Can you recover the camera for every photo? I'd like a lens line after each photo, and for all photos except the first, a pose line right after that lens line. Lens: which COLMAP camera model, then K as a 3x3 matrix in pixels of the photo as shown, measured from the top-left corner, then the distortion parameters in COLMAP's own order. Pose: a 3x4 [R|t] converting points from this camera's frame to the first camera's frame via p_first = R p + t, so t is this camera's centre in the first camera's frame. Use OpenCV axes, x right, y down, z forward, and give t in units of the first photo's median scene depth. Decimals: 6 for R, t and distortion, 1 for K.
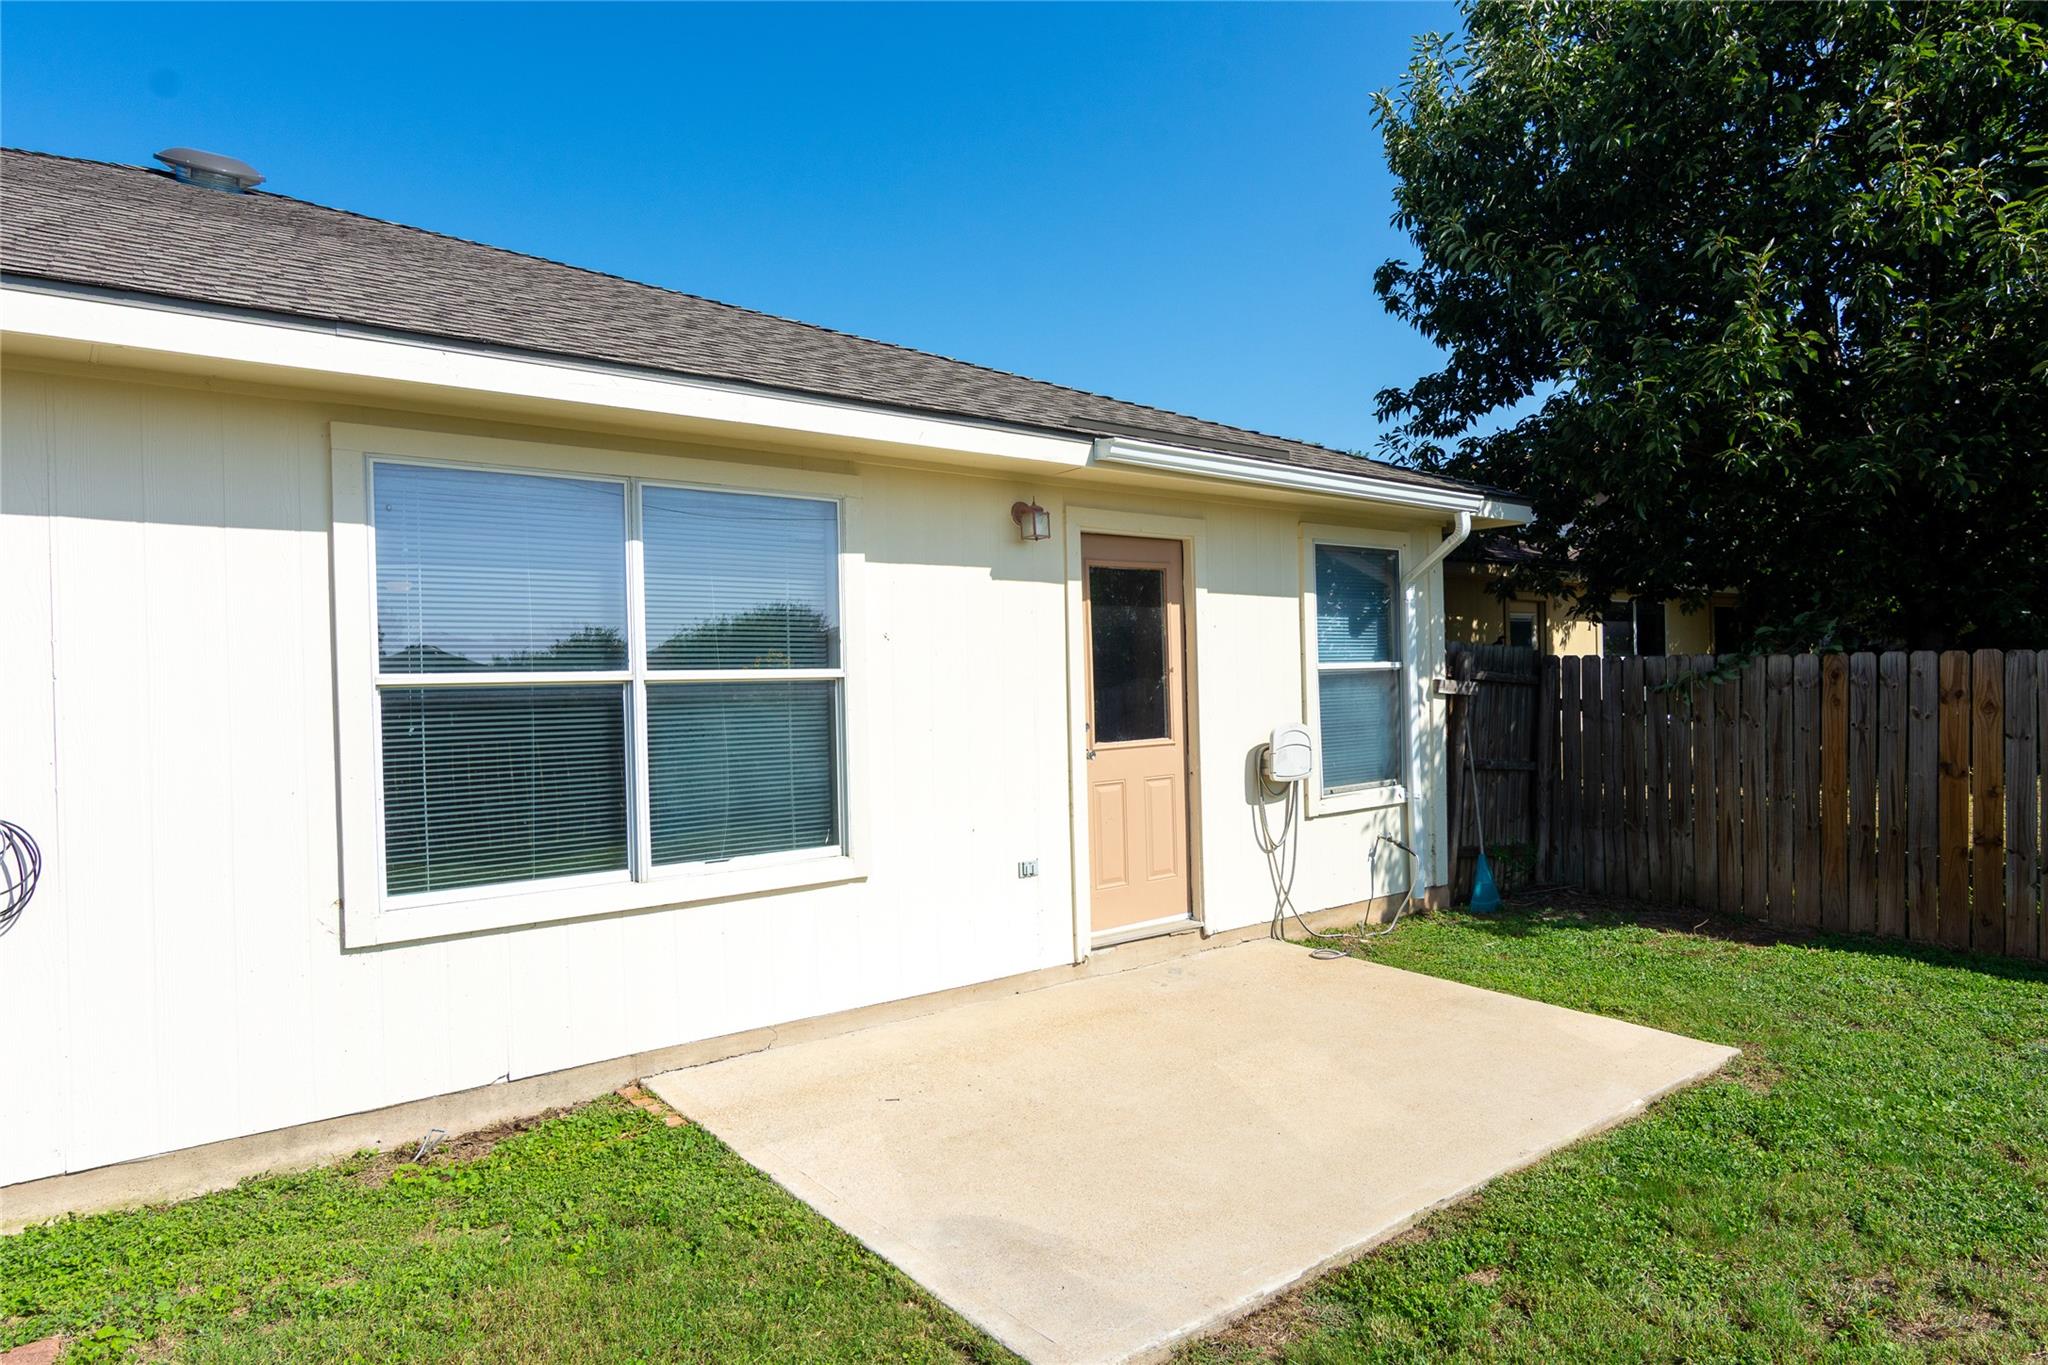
lens RADIAL K [[1230.1, 0, 1018.8], [0, 1230.1, 694.7], [0, 0, 1]] dist [-0.000231, 0.002260]
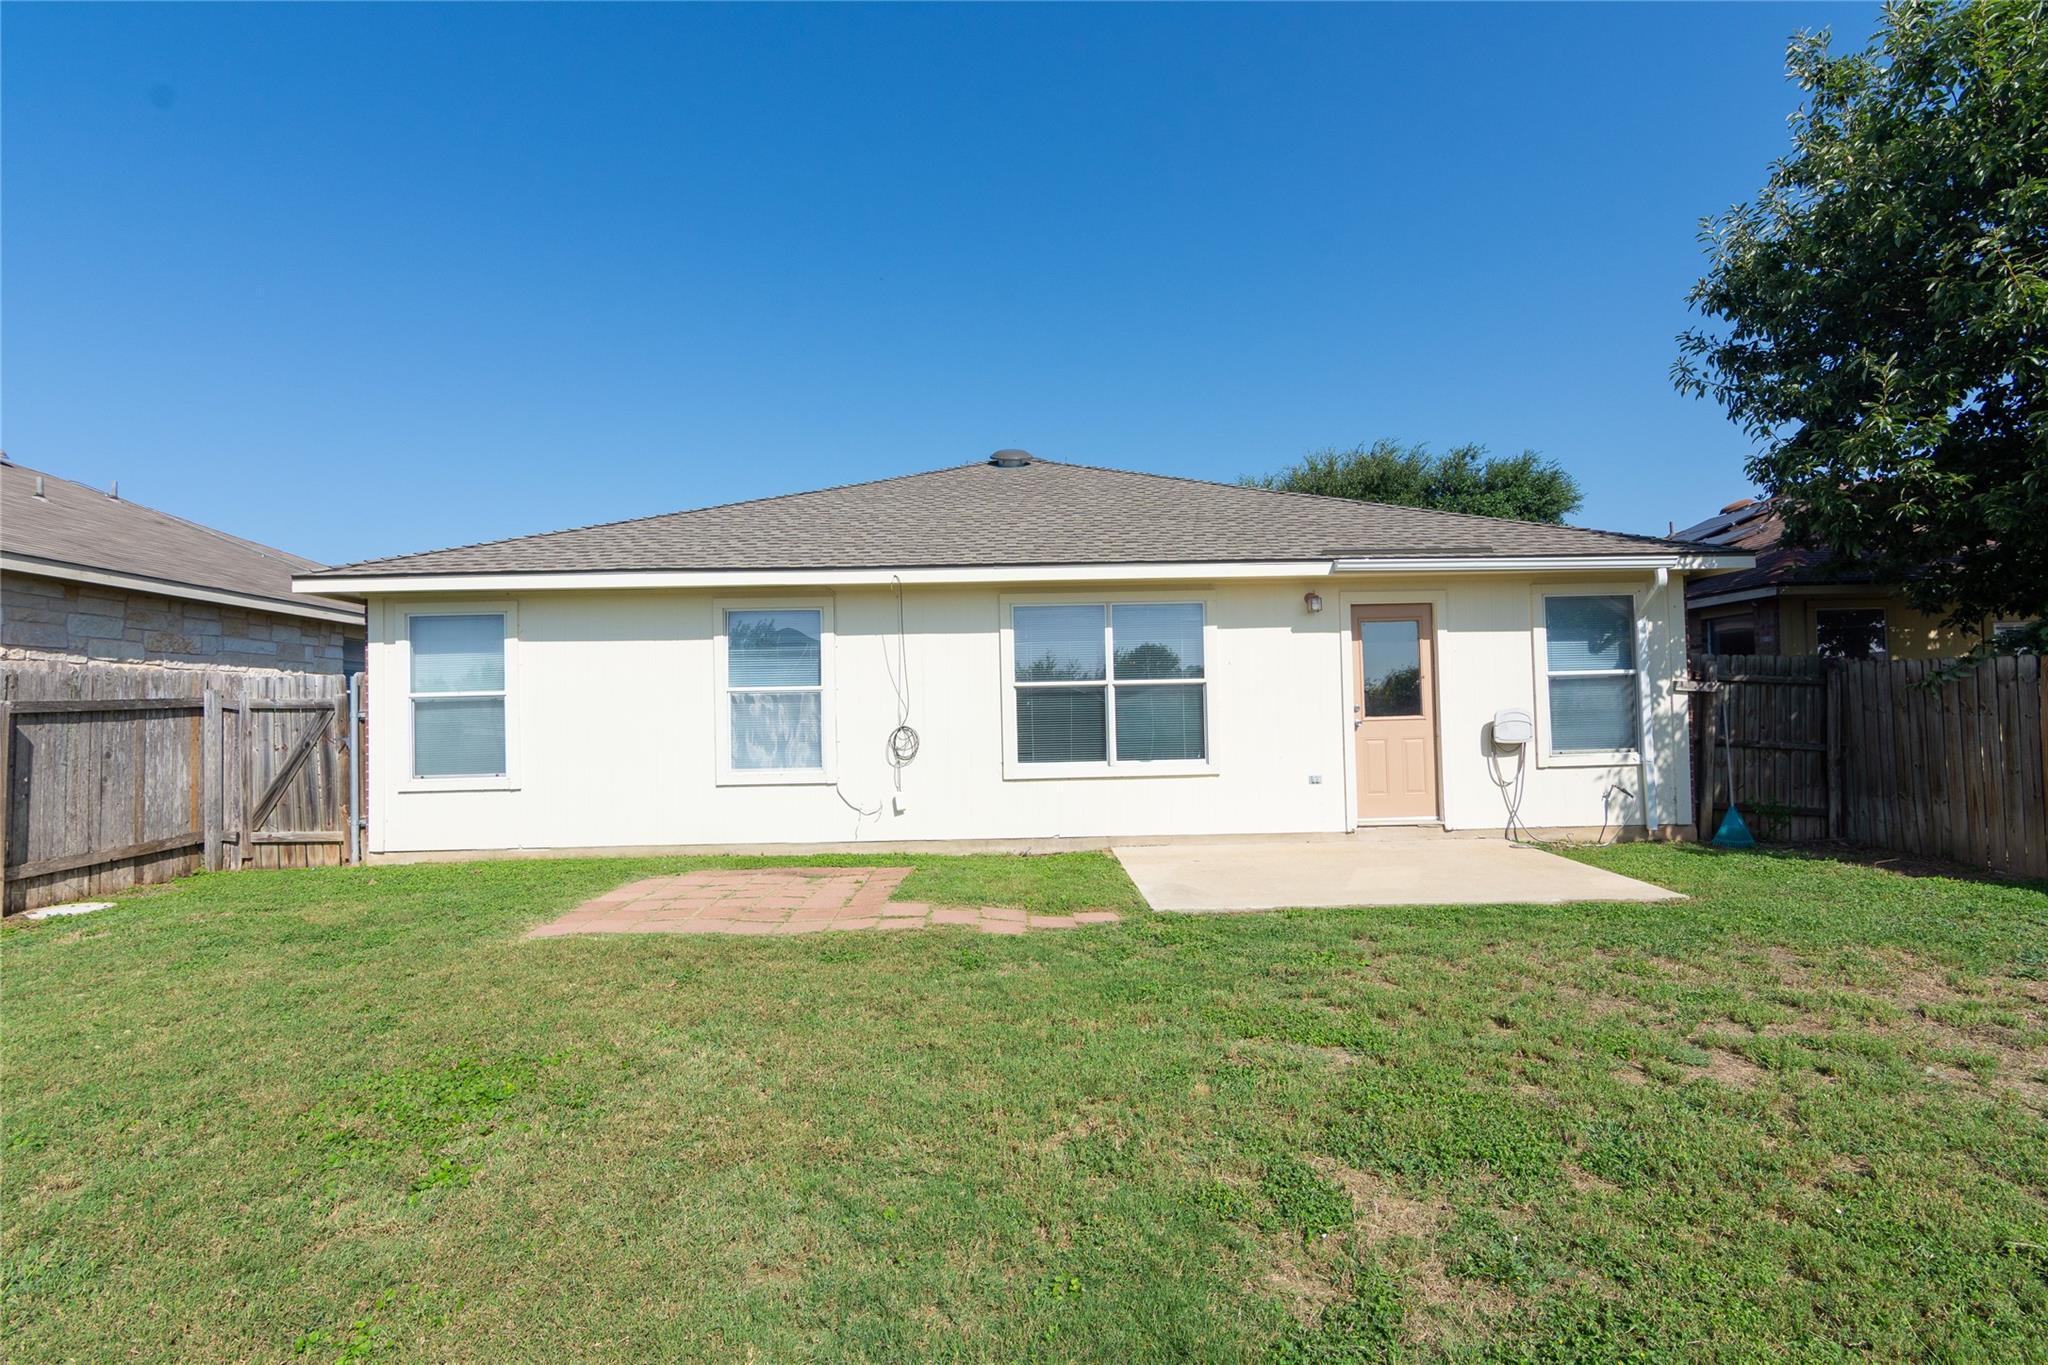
lens RADIAL K [[989.7, 0, 1020.0], [0, 989.7, 692.8], [0, 0, 1]] dist [-0.002613, 0.004163]
pose [[0.790455, -0.009360, -0.612448, 0.460789], [-0.002102, 0.999836, -0.017994, 0.025236], [0.612516, 0.015511, 0.790306, -0.408566]]
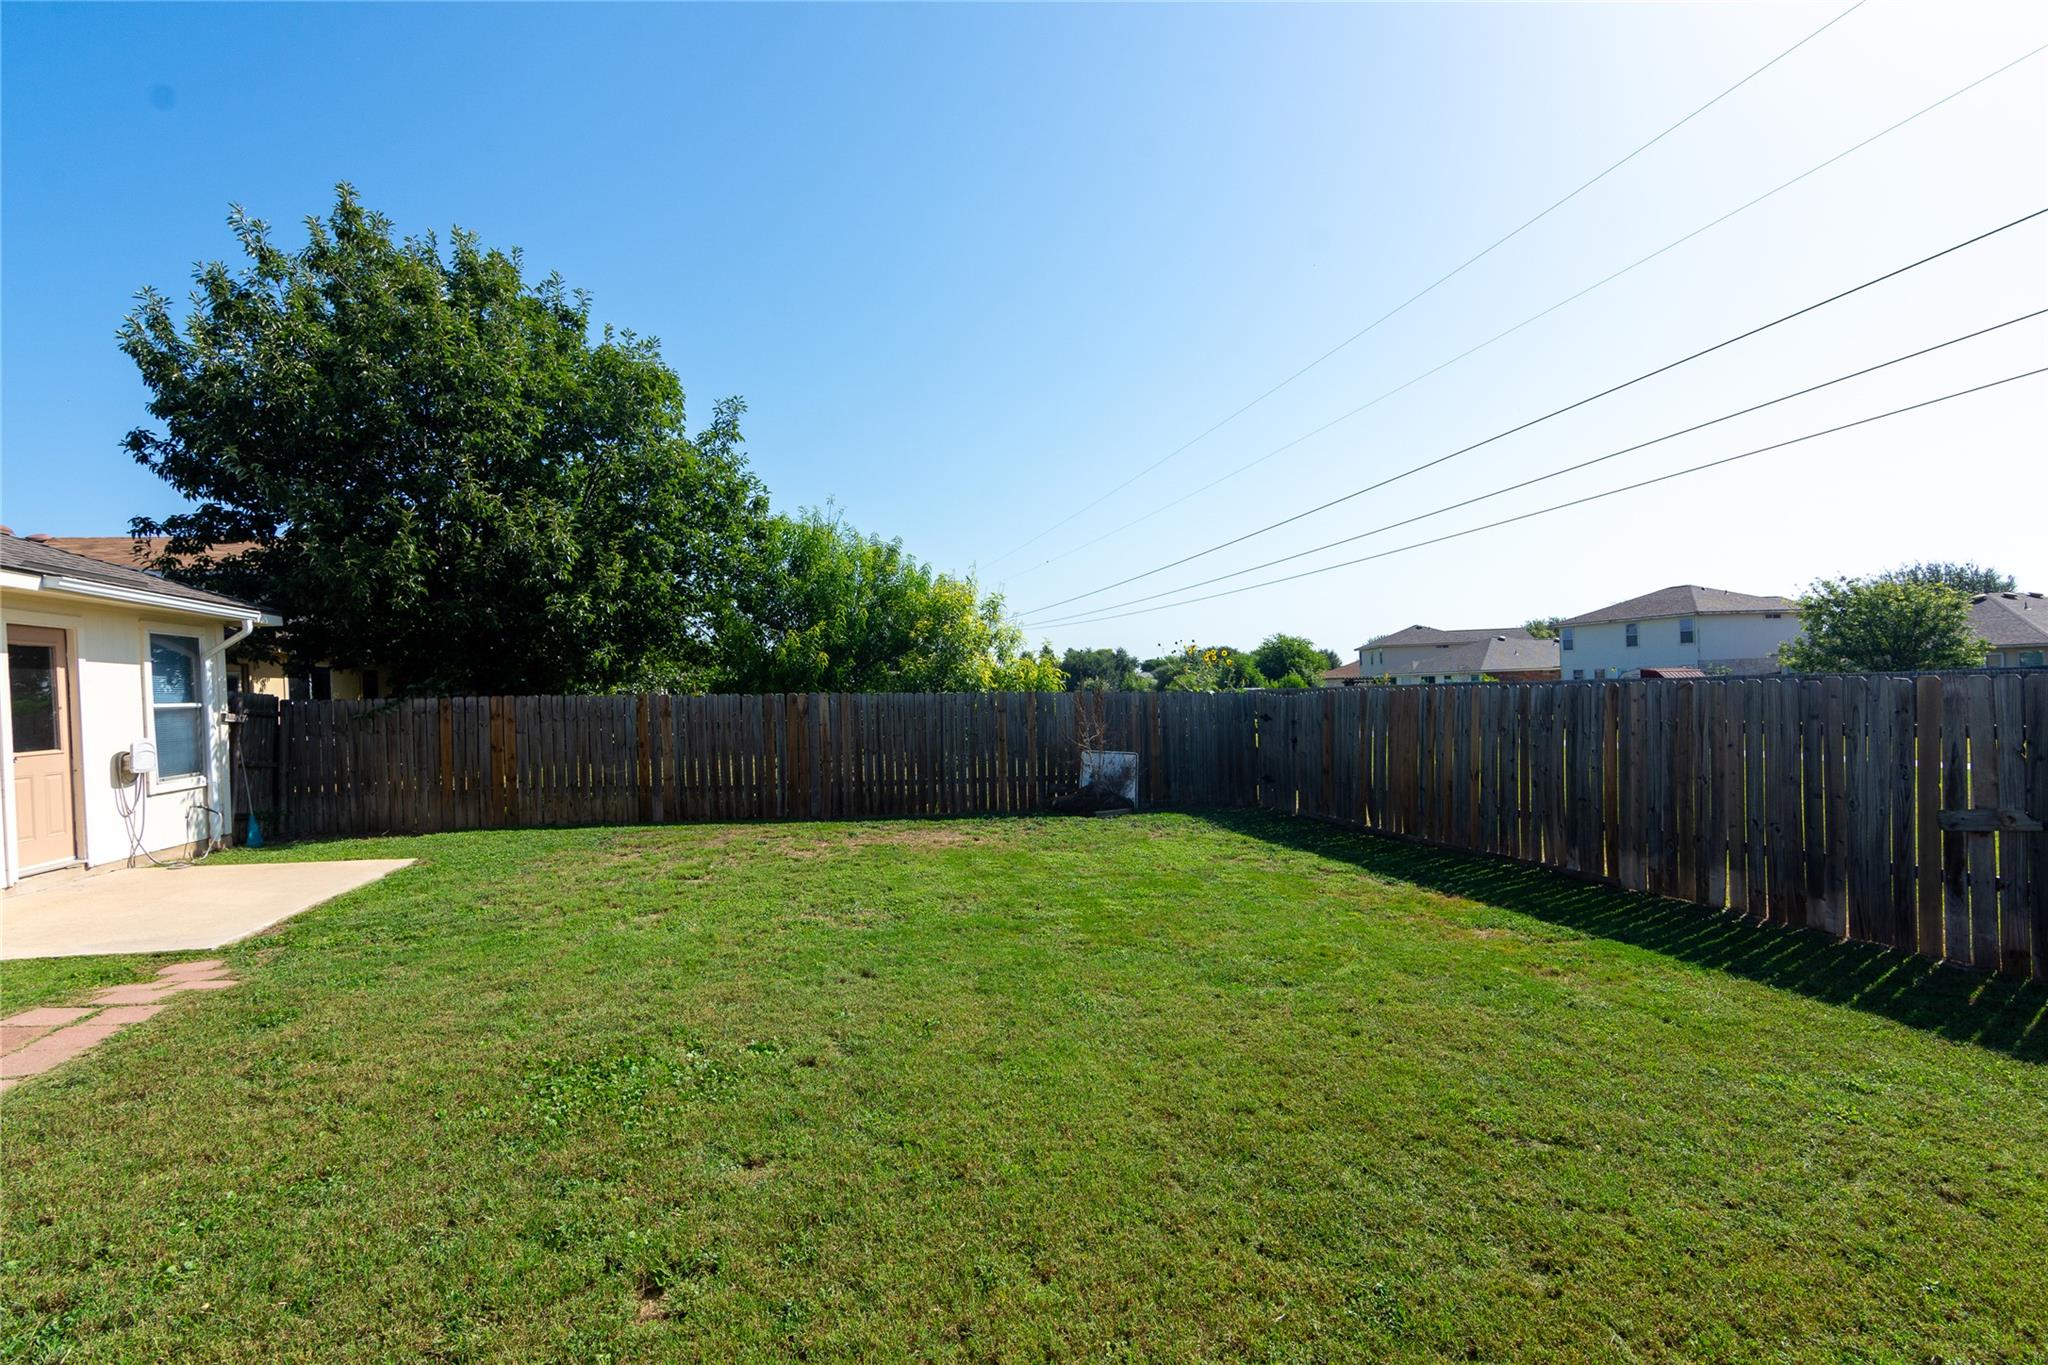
lens RADIAL K [[989.7, 0, 1020.0], [0, 989.7, 692.8], [0, 0, 1]] dist [-0.002613, 0.004163]
pose [[0.432289, 0.002280, 0.901732, -0.442443], [0.036419, 0.999137, -0.019986, 0.028139], [-0.900999, 0.041480, 0.431833, -0.623330]]
